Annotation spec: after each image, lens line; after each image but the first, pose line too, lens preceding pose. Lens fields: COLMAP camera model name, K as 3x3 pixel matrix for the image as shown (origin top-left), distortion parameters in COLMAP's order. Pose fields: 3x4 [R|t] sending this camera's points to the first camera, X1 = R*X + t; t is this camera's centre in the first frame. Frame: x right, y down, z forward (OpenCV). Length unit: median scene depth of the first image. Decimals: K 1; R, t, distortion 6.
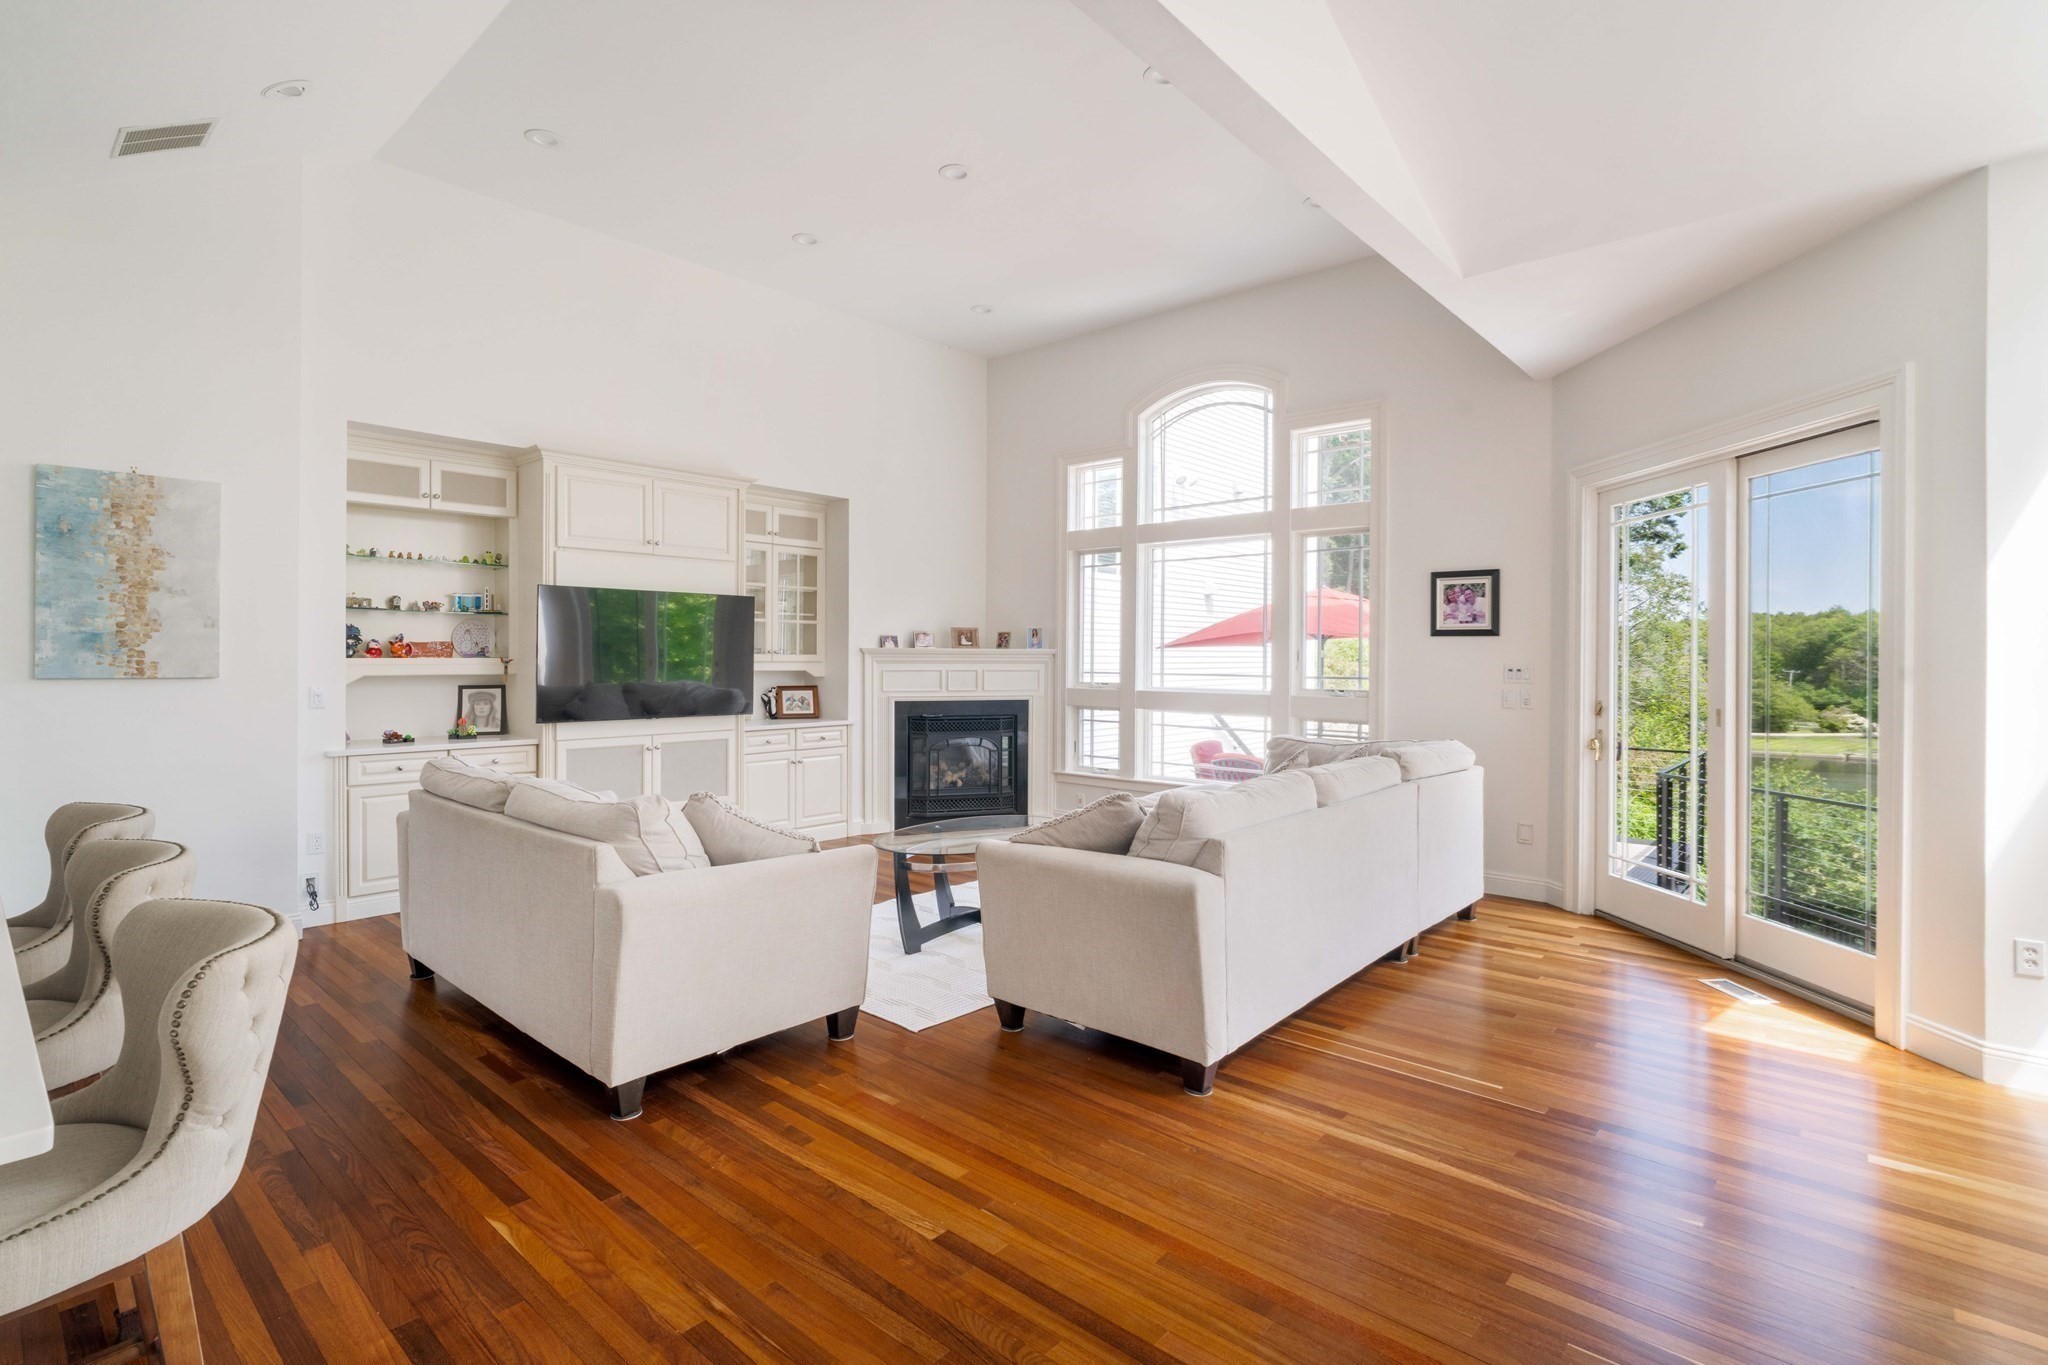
lens RADIAL K [[973.2, 0, 1029.5], [0, 973.2, 656.5], [0, 0, 1]] dist [-0.001430, 0.000642]
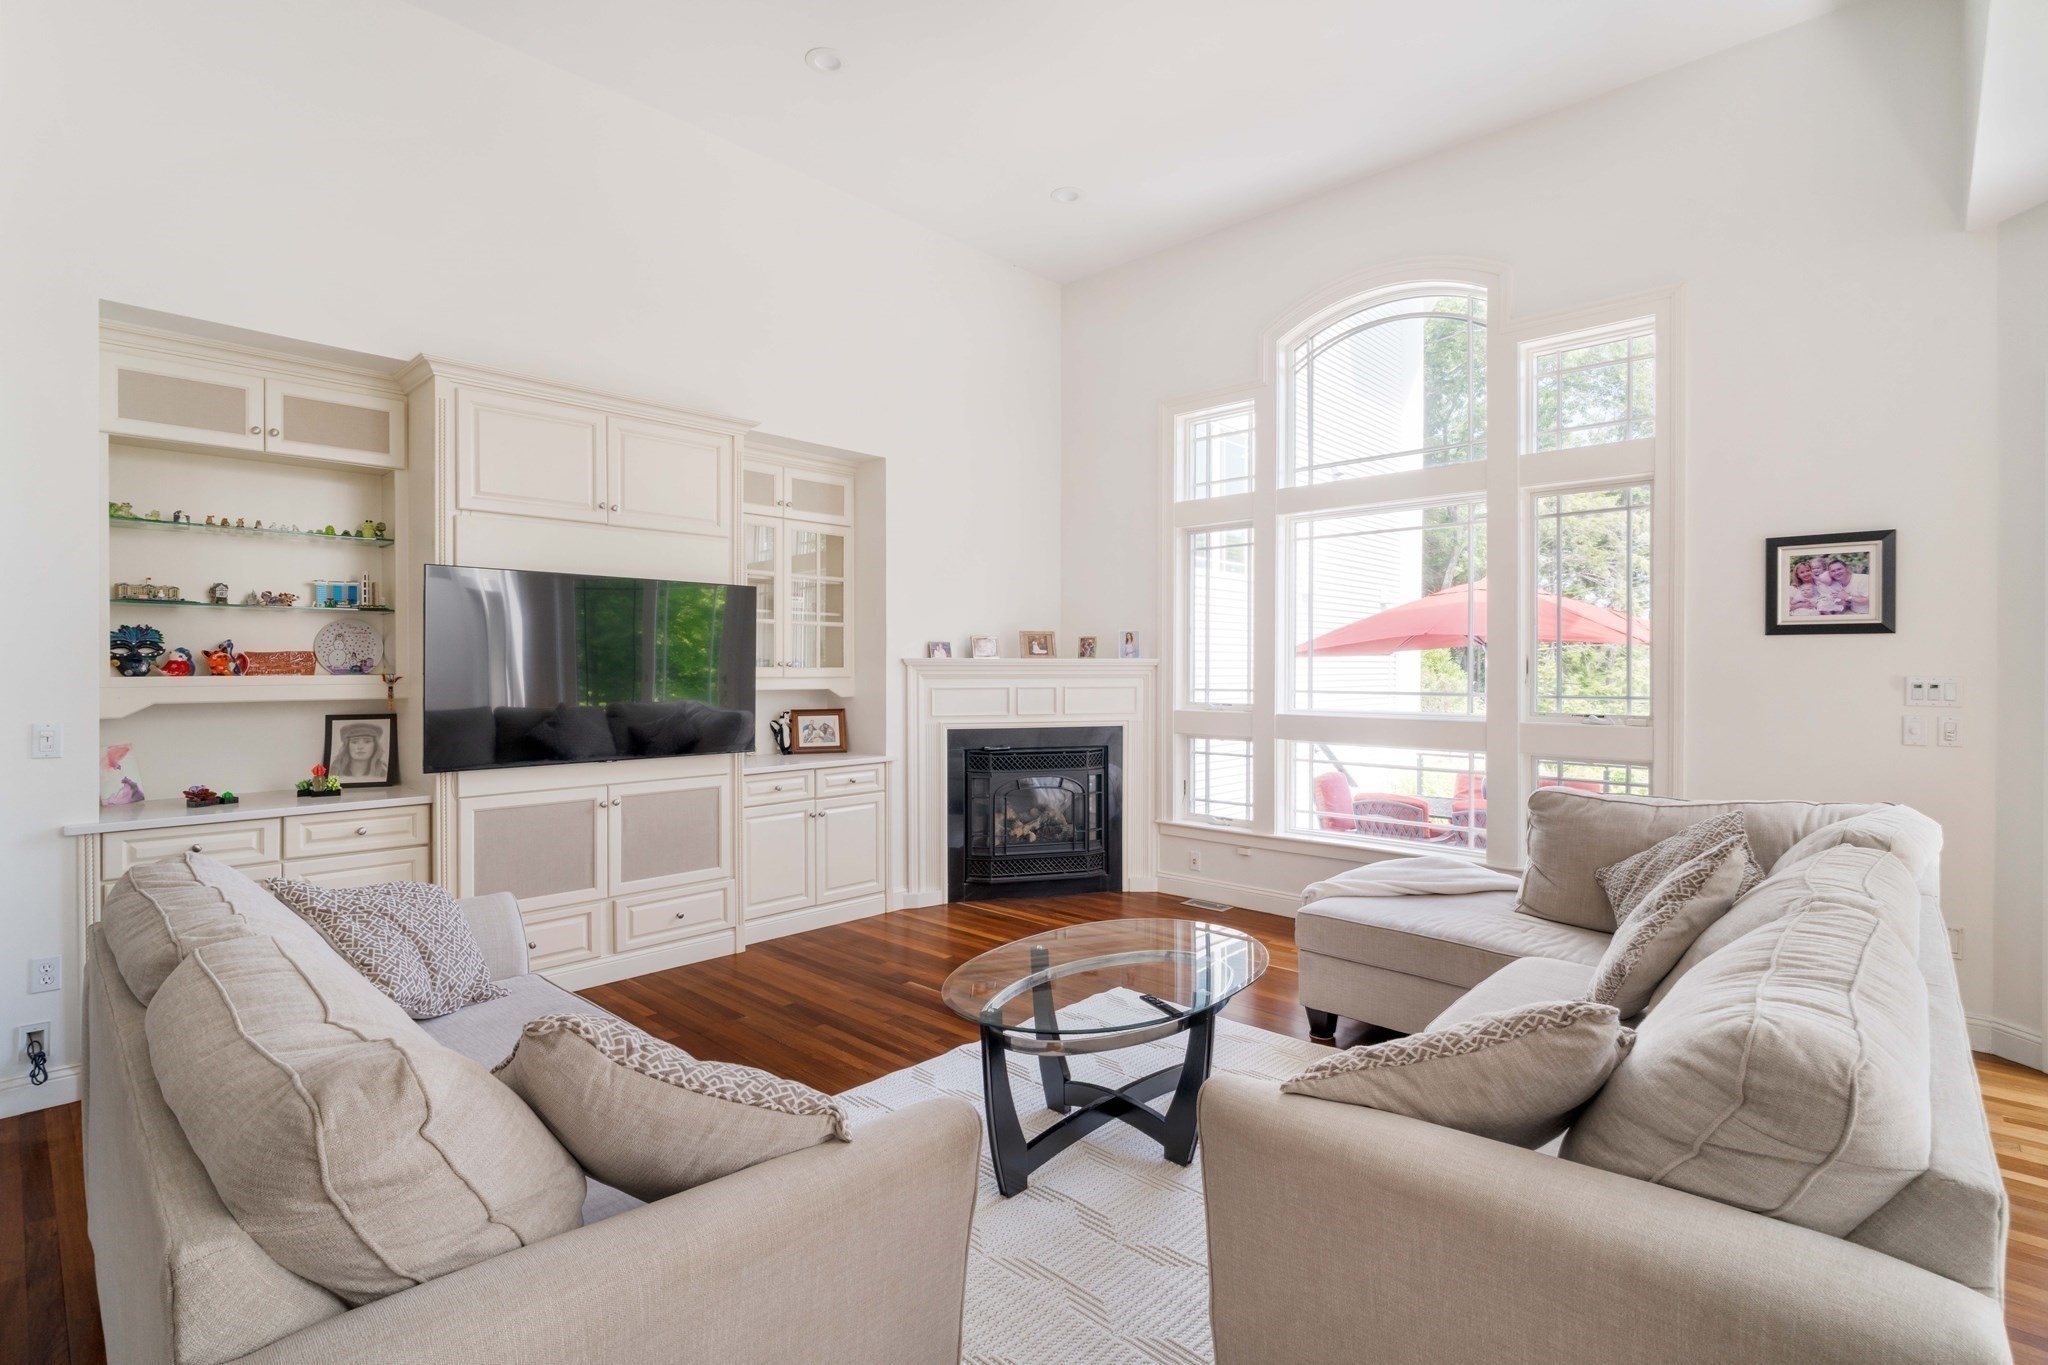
lens RADIAL K [[973.2, 0, 1026.9], [0, 973.2, 665.8], [0, 0, 1]] dist [-0.001430, 0.000642]
pose [[0.999541, -0.005192, -0.029850, -0.069577], [0.005093, 0.999981, -0.003370, -0.000314], [0.029866, 0.003216, 0.999549, 0.321973]]
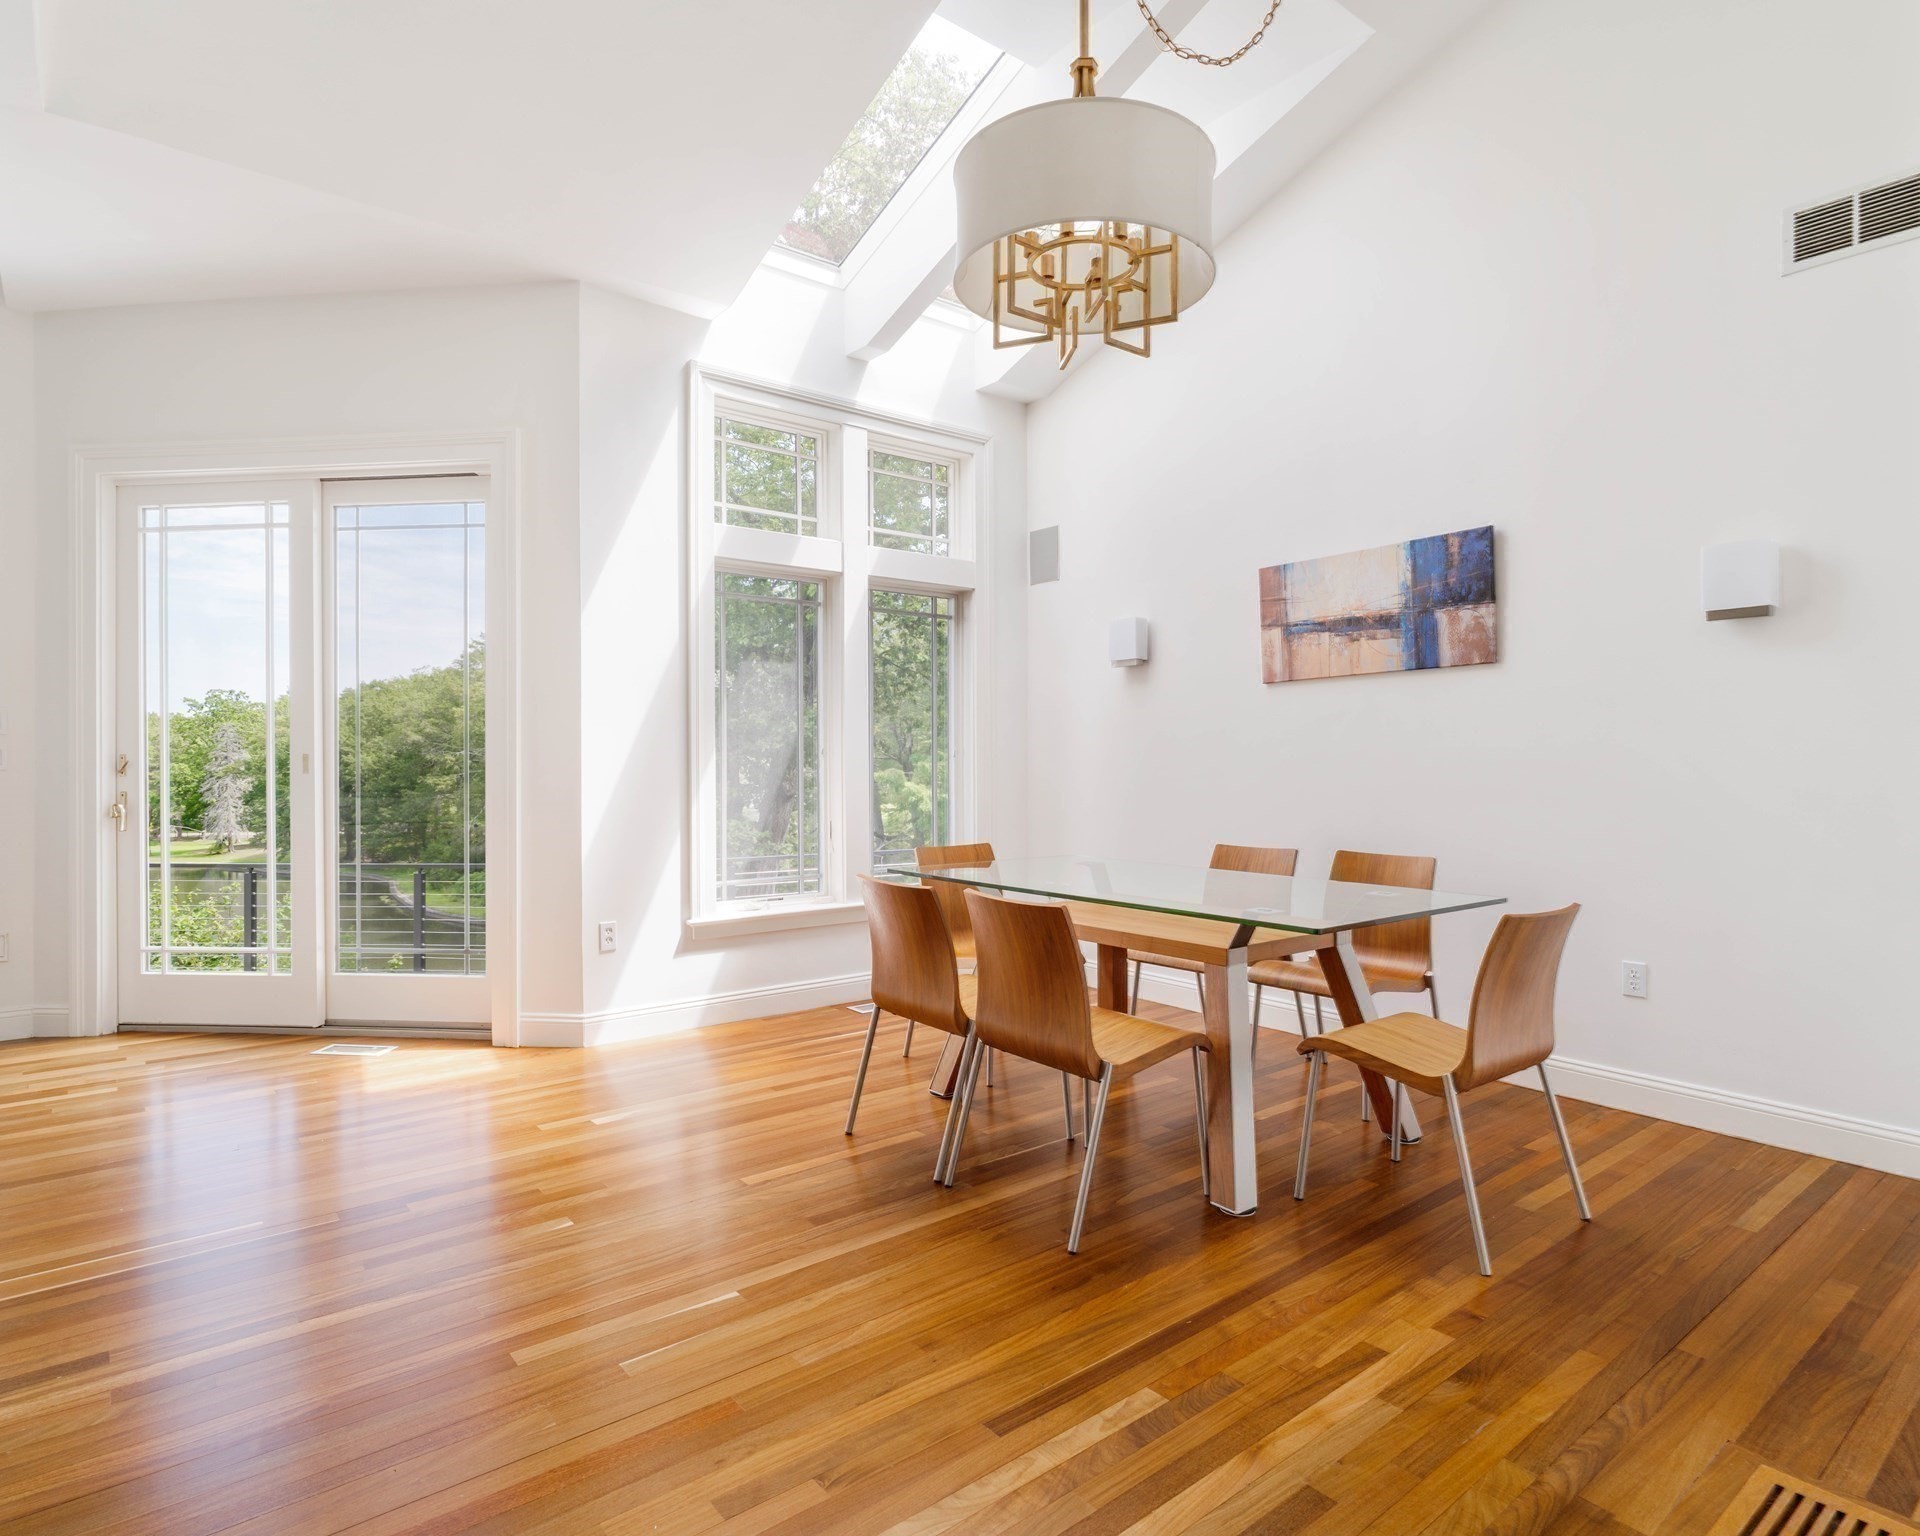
lens RADIAL K [[1037.1, 0, 964.5], [0, 1037.1, 772.6], [0, 0, 1]] dist [0.005765, 0.000441]
pose [[0.179046, -0.006391, 0.983820, -0.437789], [0.004233, 0.999975, 0.005725, 0.228370], [-0.983832, 0.003139, 0.179068, 0.753500]]
